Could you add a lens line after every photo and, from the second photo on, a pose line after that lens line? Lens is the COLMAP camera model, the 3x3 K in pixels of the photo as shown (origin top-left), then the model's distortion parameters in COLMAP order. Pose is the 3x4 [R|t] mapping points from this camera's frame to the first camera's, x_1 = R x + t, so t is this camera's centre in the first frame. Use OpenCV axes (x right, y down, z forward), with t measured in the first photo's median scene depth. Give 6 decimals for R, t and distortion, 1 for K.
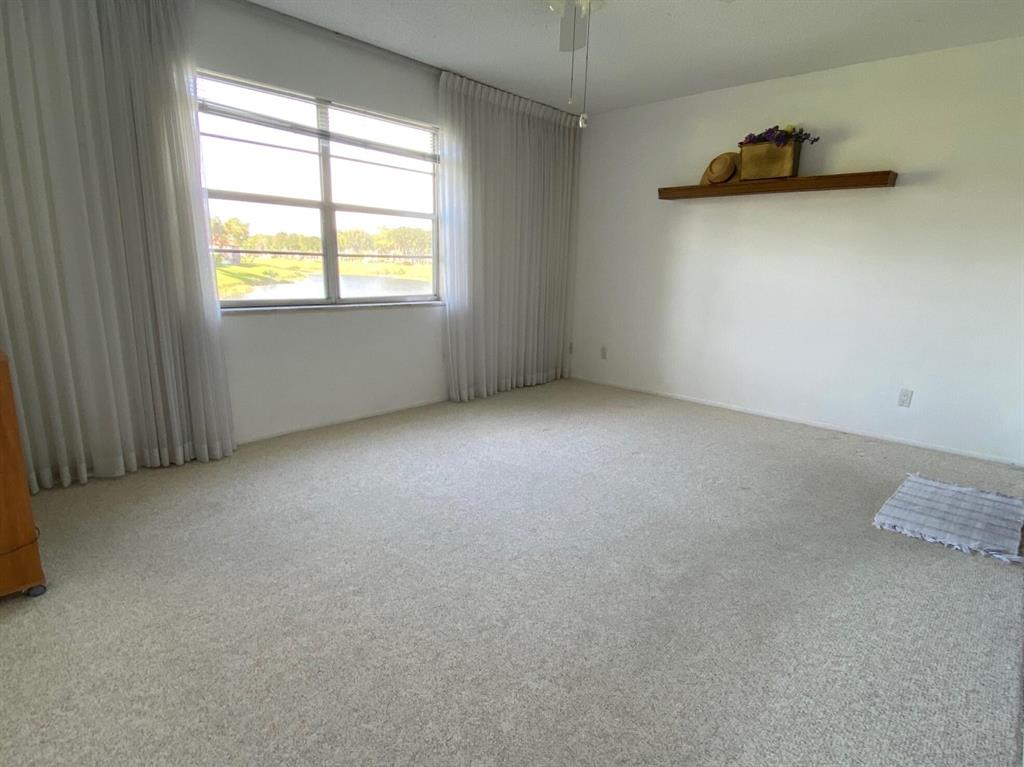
lens RADIAL K [[559.7, 0, 513.5], [0, 559.7, 379.3], [0, 0, 1]] dist [0.033690, -0.000086]
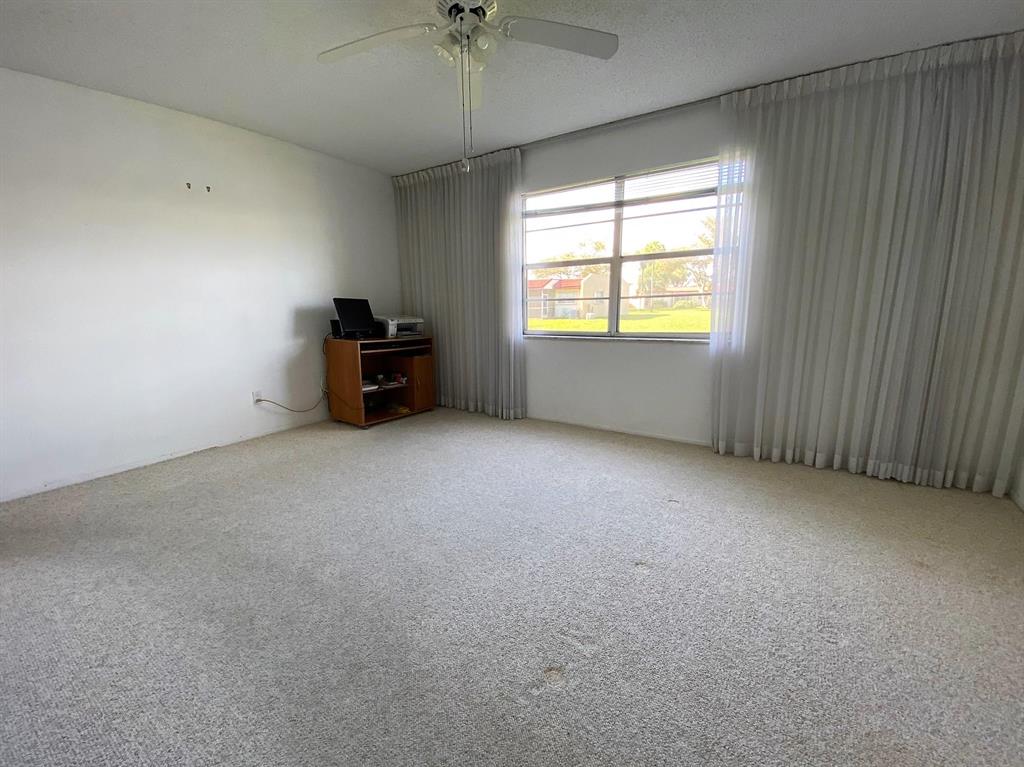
lens RADIAL K [[419.8, 0, 512.1], [0, 419.8, 394.6], [0, 0, 1]] dist [-0.009883, -0.000381]
pose [[0.159468, 0.189380, -0.968868, 0.613636], [-0.185326, 0.969721, 0.159044, -0.120561], [0.969652, 0.154194, 0.189736, 0.647502]]
